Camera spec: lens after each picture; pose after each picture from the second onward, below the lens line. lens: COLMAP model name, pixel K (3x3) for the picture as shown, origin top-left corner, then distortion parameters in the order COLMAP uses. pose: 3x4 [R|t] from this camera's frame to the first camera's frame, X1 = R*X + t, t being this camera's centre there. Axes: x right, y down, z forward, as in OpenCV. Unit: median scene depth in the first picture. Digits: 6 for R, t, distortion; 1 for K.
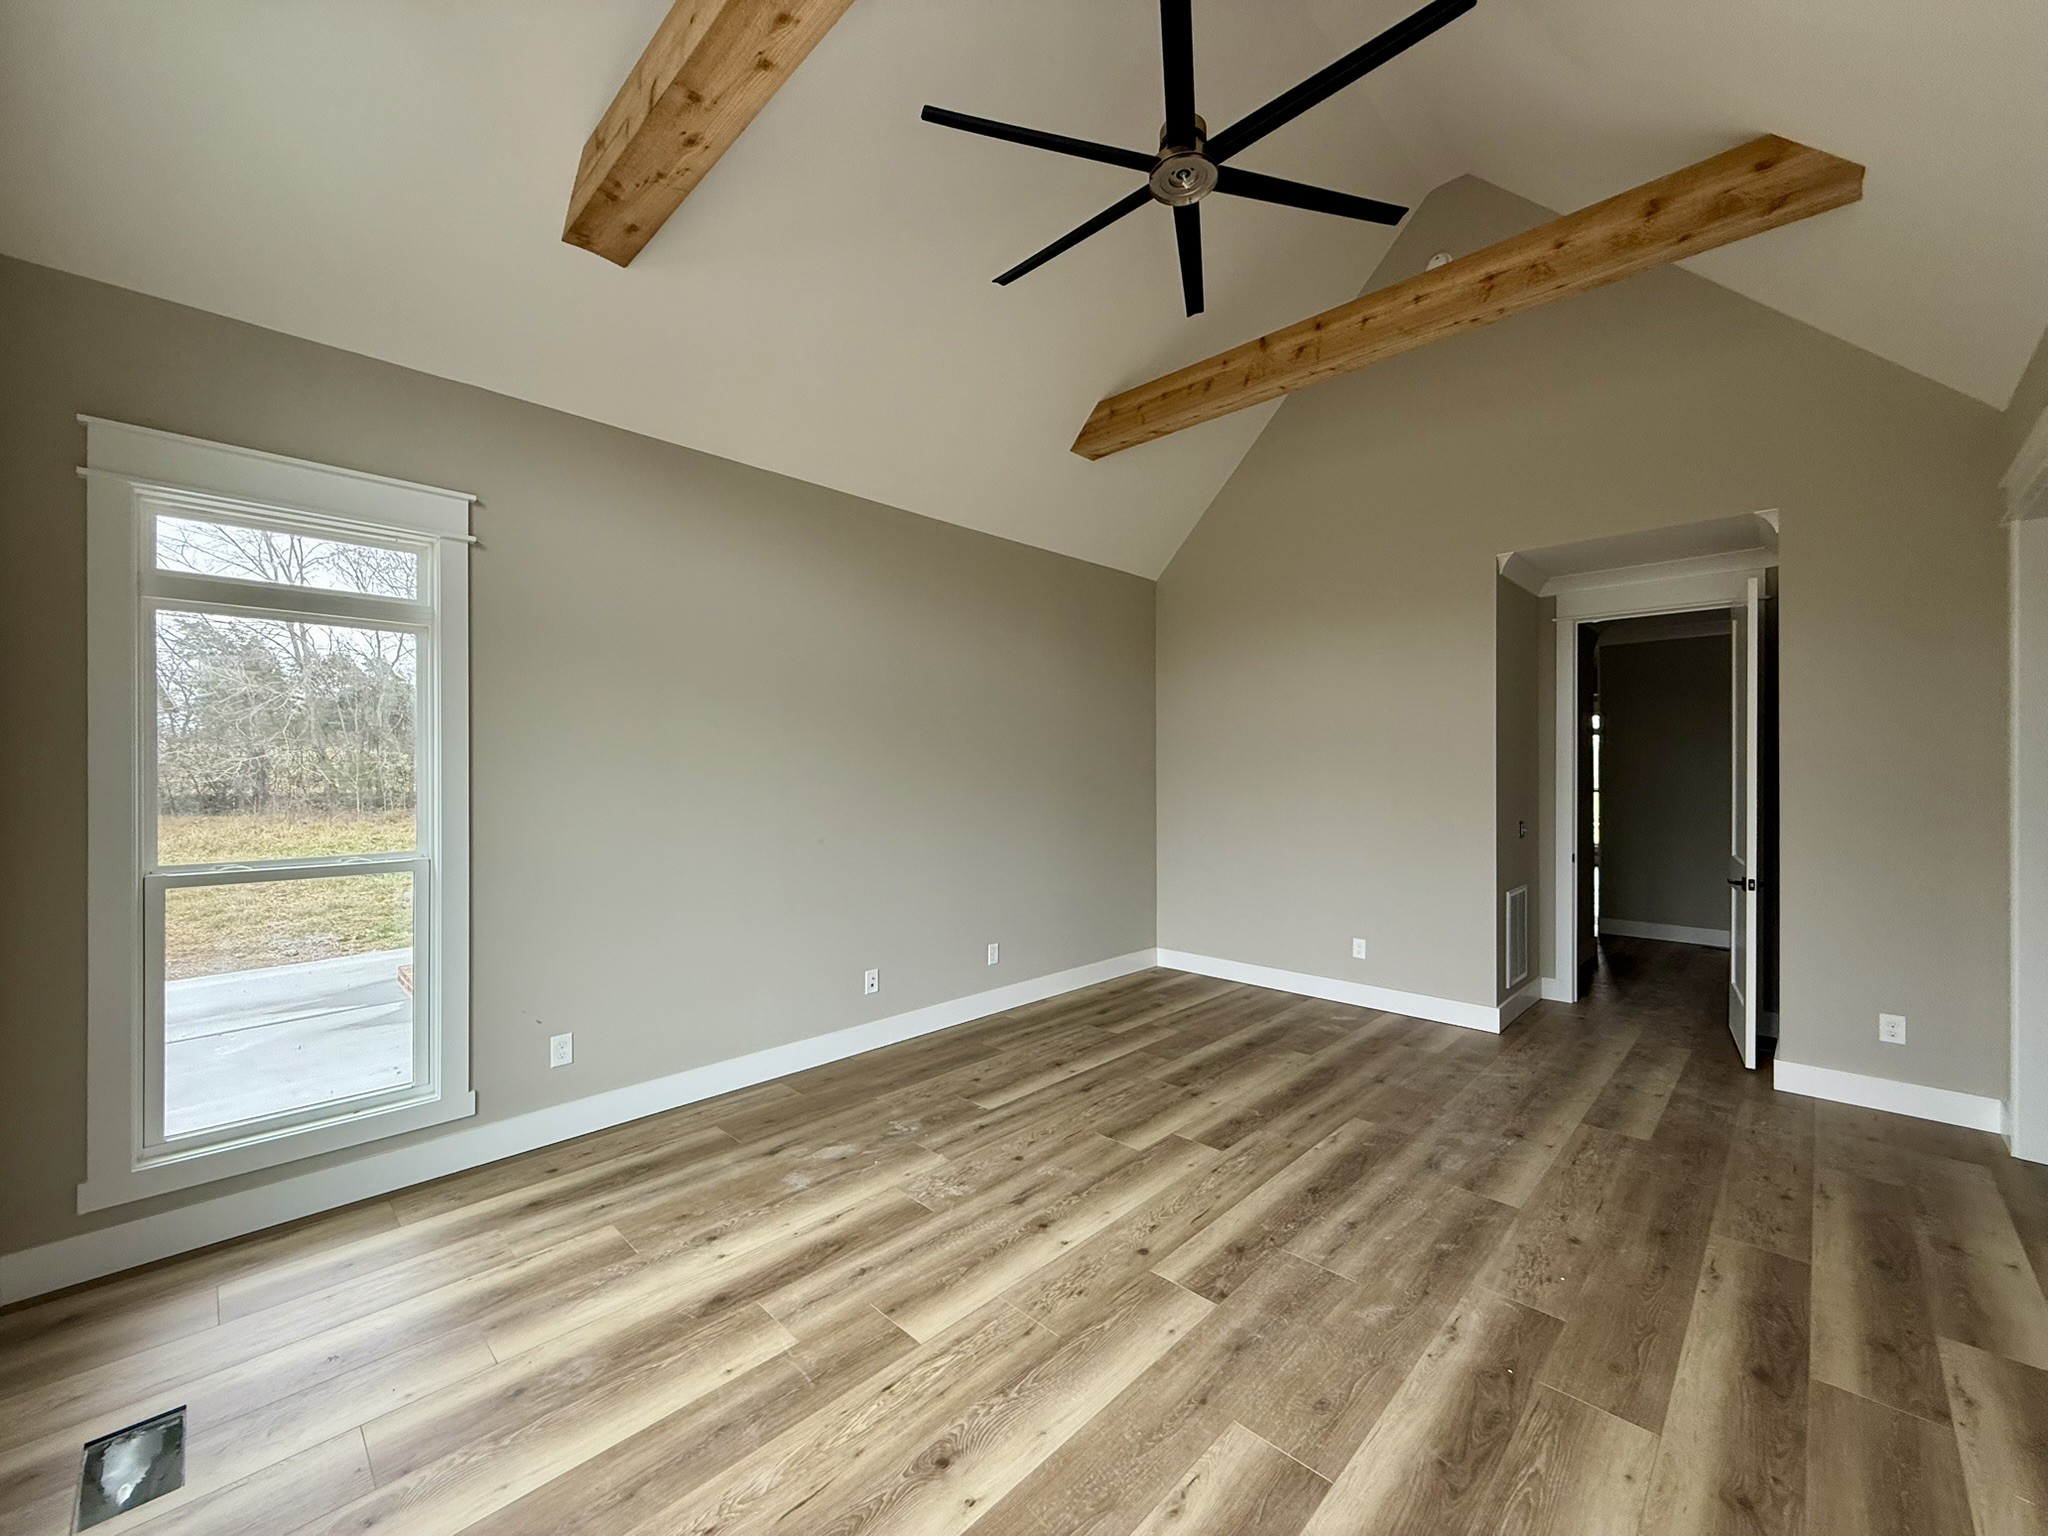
lens RADIAL K [[808.6, 0, 1024.0], [0, 808.6, 768.0], [0, 0, 1]] dist [0.001617, 0.000237]
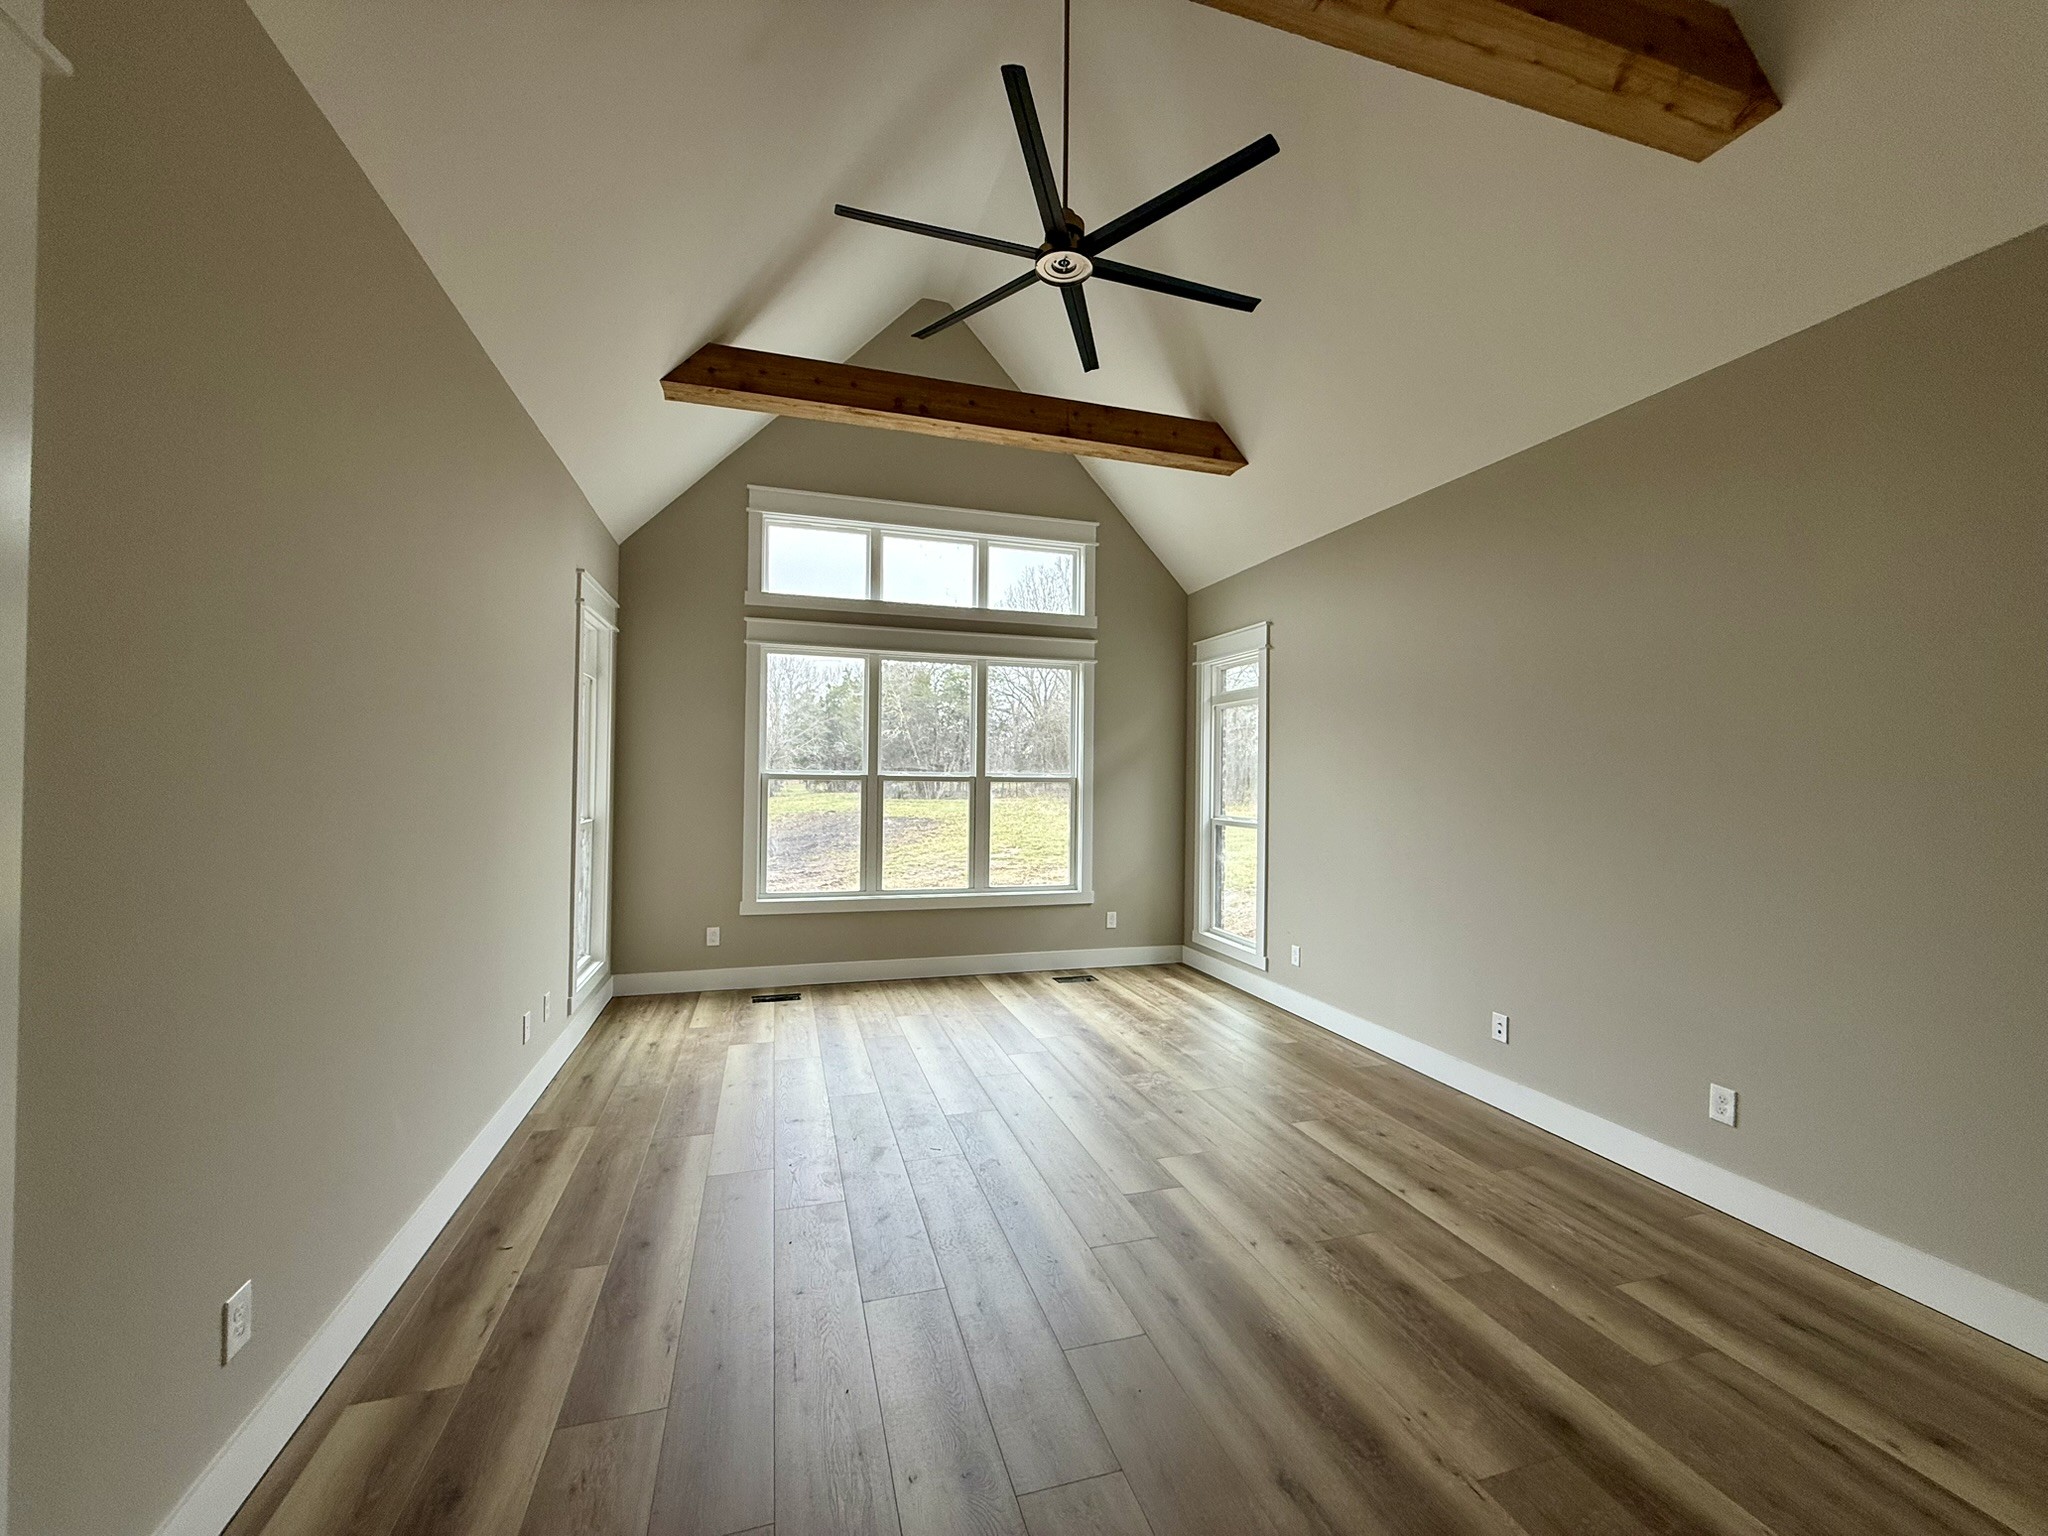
lens RADIAL K [[808.6, 0, 1024.0], [0, 808.6, 768.0], [0, 0, 1]] dist [0.001617, 0.000237]
pose [[-0.469932, -0.013300, -0.882602, 0.874631], [-0.009275, 0.999906, -0.010129, 0.006709], [0.882654, 0.003427, -0.470011, 1.051904]]
